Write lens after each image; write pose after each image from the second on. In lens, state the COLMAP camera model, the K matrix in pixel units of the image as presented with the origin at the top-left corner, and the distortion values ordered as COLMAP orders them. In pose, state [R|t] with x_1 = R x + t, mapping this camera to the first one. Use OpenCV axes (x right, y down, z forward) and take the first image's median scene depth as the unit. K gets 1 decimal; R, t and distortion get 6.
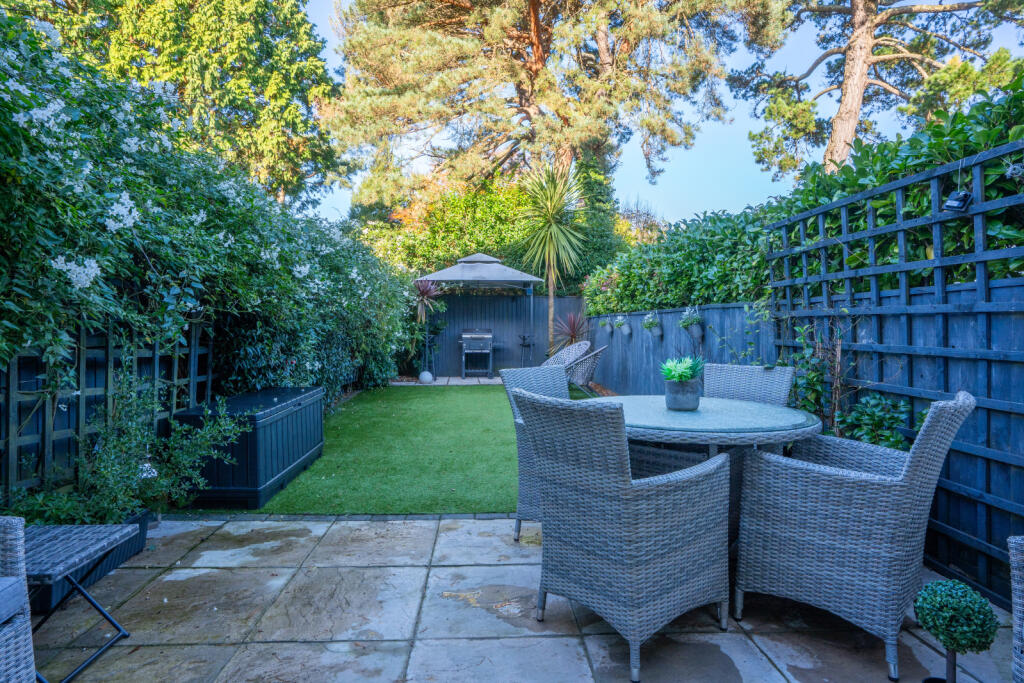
lens RADIAL K [[560.4, 0, 511.5], [0, 560.4, 334.1], [0, 0, 1]] dist [-0.000826, -0.000007]
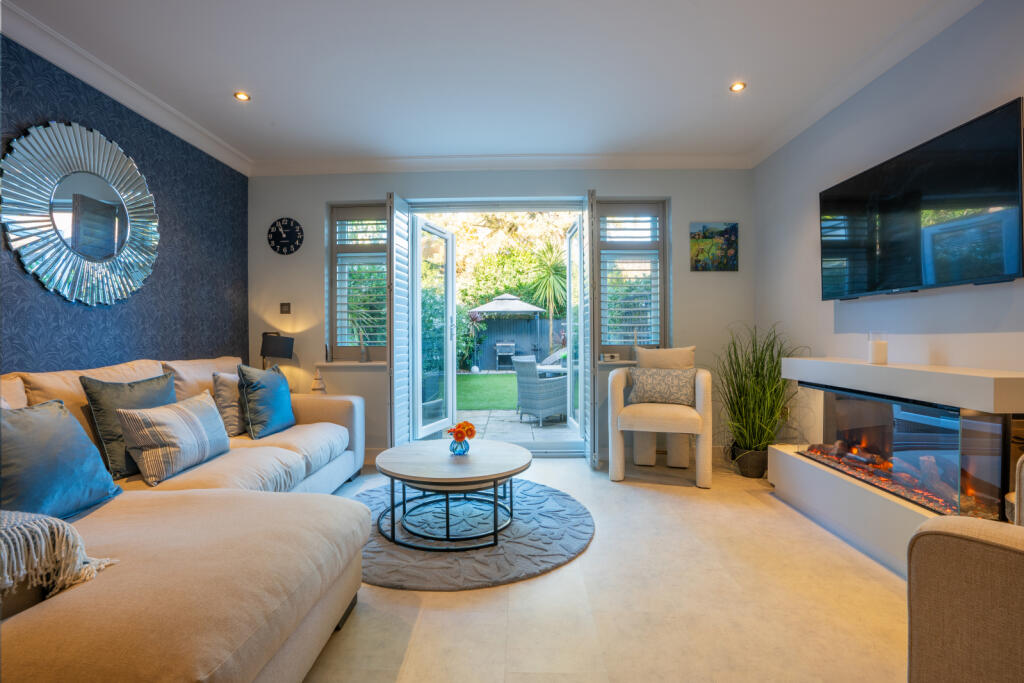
lens RADIAL K [[470.4, 0, 511.4], [0, 470.4, 341.5], [0, 0, 1]] dist [-0.001485, -0.000088]
pose [[0.998595, -0.009610, -0.052106, 0.027410], [0.009539, 0.999953, -0.001621, -0.002925], [0.052119, 0.001122, 0.998640, -0.368353]]
